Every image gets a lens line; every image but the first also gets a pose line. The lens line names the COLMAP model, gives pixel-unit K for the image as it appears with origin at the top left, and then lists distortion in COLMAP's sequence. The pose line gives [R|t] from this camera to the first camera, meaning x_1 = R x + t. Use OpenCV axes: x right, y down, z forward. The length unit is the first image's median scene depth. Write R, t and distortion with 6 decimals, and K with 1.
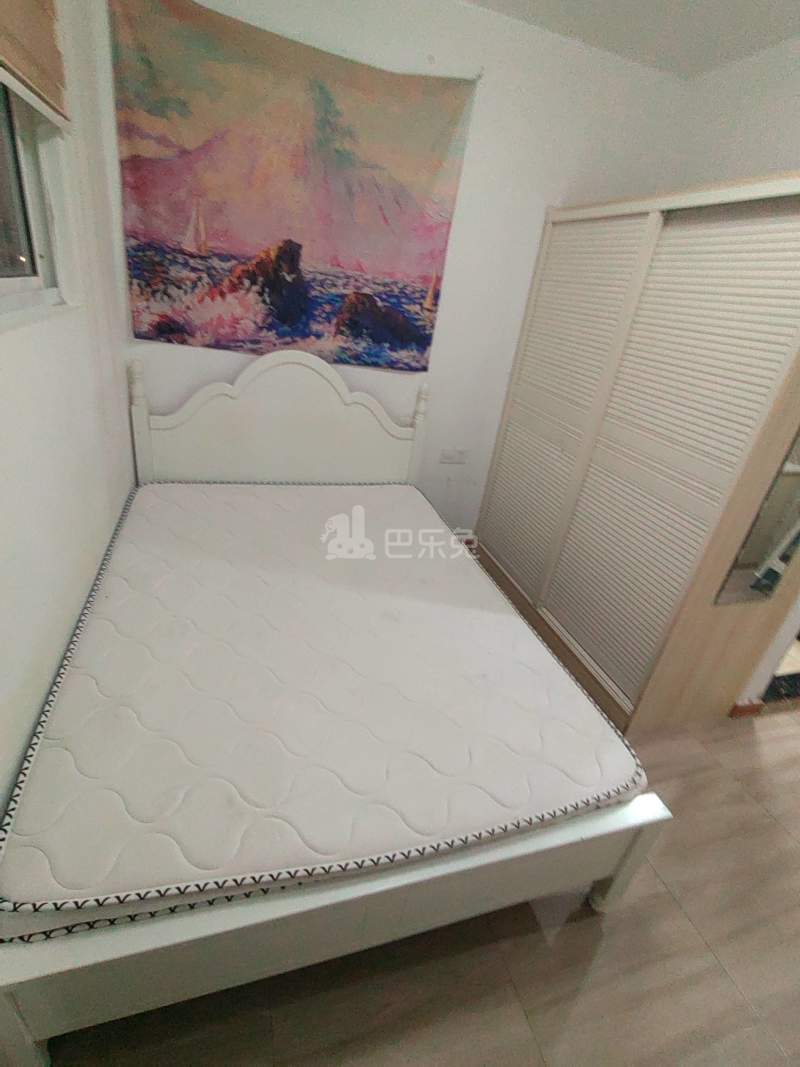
lens RADIAL K [[499.2, 0, 400.0], [0, 499.2, 533.5], [0, 0, 1]] dist [-0.024186, 0.016702]
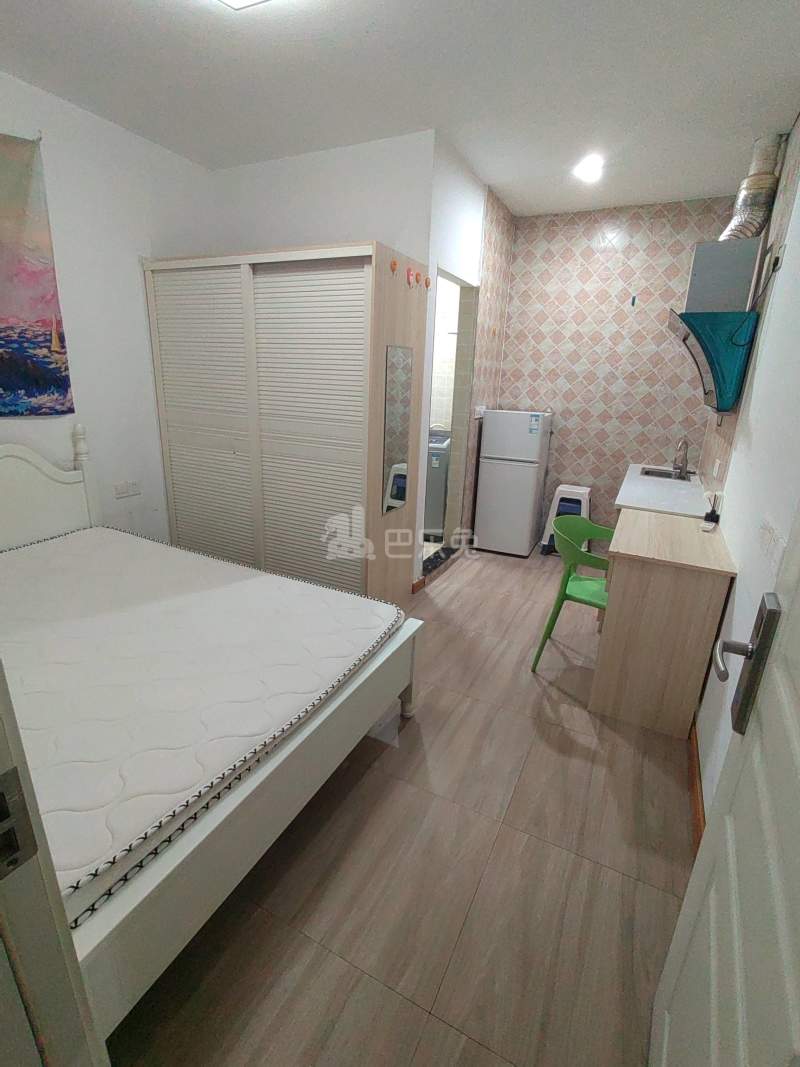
lens RADIAL K [[504.0, 0, 397.9], [0, 504.0, 530.7], [0, 0, 1]] dist [-0.019186, 0.018192]
pose [[0.696201, -0.315717, 0.644692, -0.251758], [0.367716, 0.928162, 0.057441, 0.087067], [-0.616514, 0.197073, 0.762281, -0.138819]]
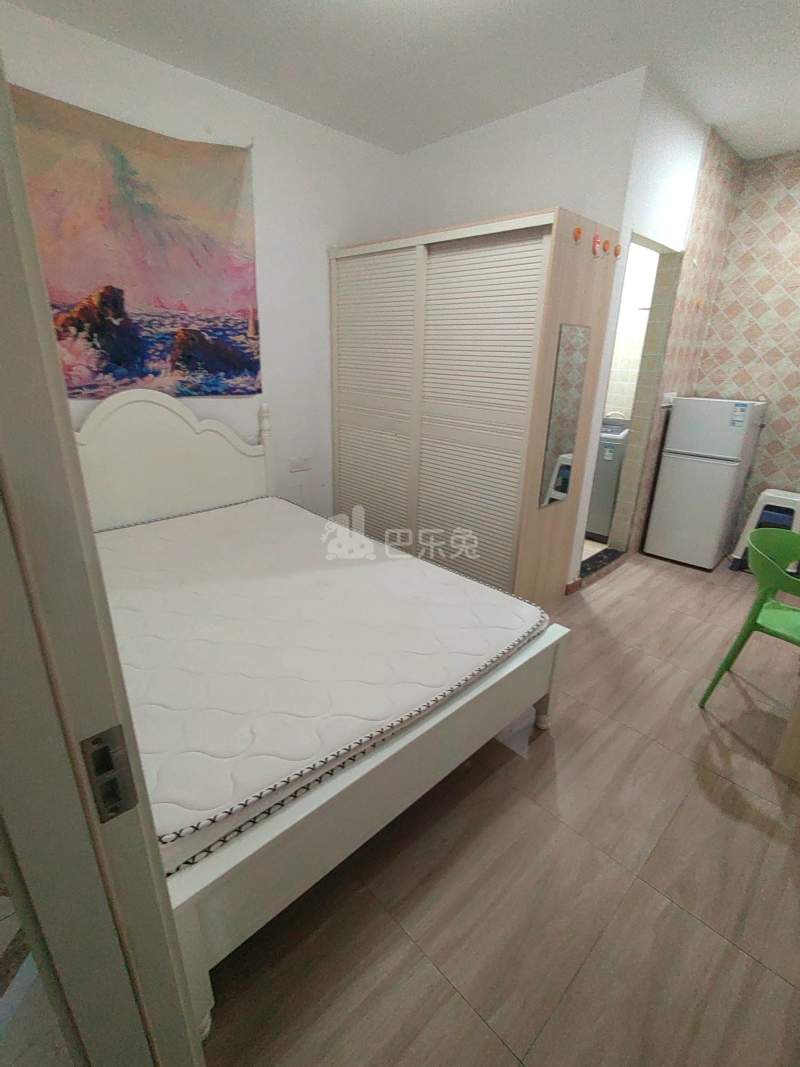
lens RADIAL K [[504.0, 0, 397.9], [0, 504.0, 530.7], [0, 0, 1]] dist [-0.019186, 0.018192]
pose [[0.888598, -0.254566, 0.381562, -0.210581], [0.282888, 0.958965, -0.019011, 0.088106], [-0.361065, 0.124832, 0.924148, -0.123344]]
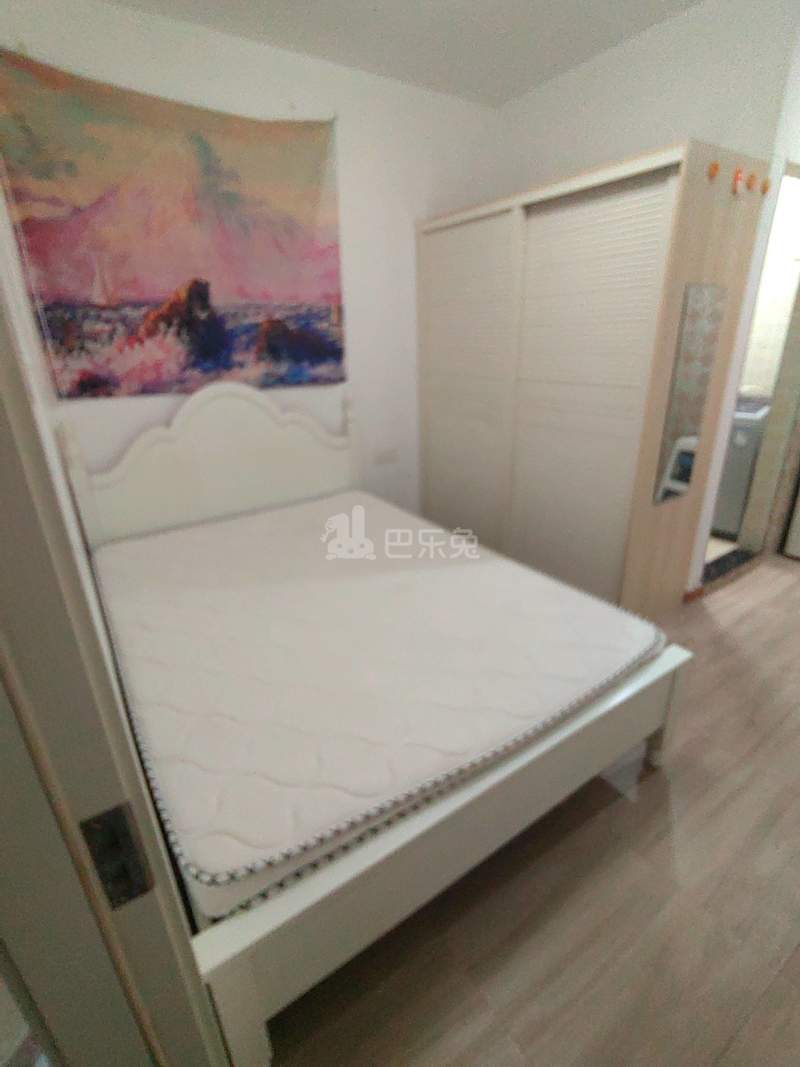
lens RADIAL K [[510.6, 0, 398.3], [0, 510.6, 530.0], [0, 0, 1]] dist [-0.000551, 0.001307]
pose [[0.944804, -0.252419, 0.208880, -0.173307], [0.266934, 0.962709, -0.044016, 0.068580], [-0.189981, 0.097344, 0.976950, -0.069013]]
